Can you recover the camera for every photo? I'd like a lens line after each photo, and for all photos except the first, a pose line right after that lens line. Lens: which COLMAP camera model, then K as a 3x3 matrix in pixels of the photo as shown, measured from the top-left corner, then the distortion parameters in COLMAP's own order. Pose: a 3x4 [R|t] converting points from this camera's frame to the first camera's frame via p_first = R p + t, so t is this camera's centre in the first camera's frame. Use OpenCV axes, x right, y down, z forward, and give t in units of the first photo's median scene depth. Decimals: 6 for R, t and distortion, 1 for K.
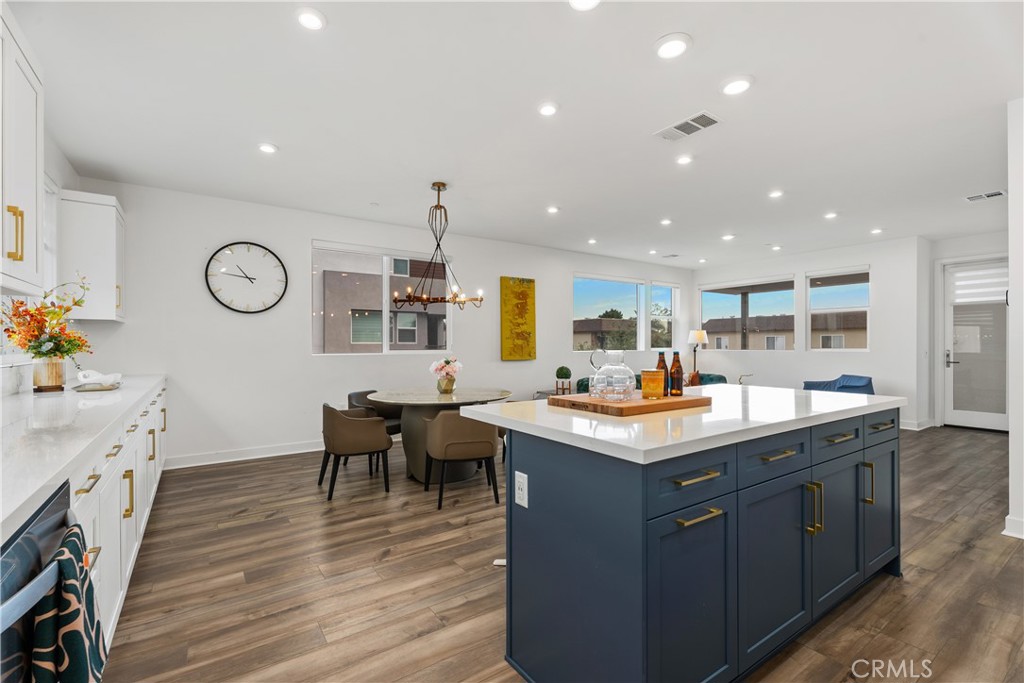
lens RADIAL K [[452.6, 0, 506.5], [0, 452.6, 348.1], [0, 0, 1]] dist [0.002121, -0.001385]
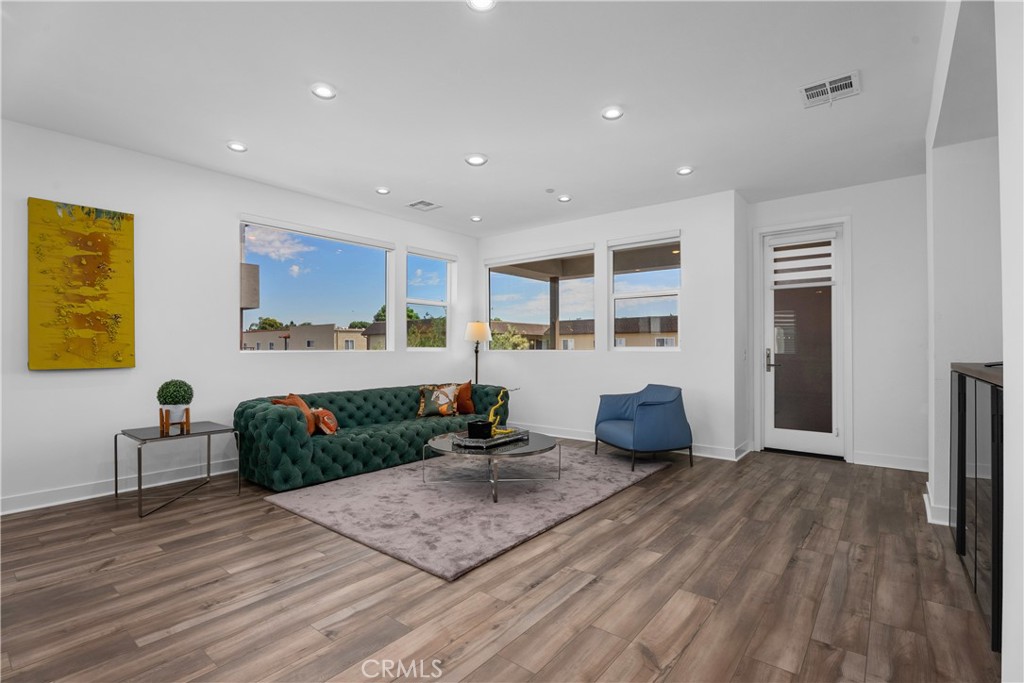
lens RADIAL K [[489.0, 0, 517.0], [0, 489.0, 343.3], [0, 0, 1]] dist [-0.001351, 0.000237]
pose [[0.955240, 0.003151, 0.295817, 0.326747], [0.002473, 0.999823, -0.018634, 0.009078], [-0.295823, 0.018532, 0.955063, 0.338038]]
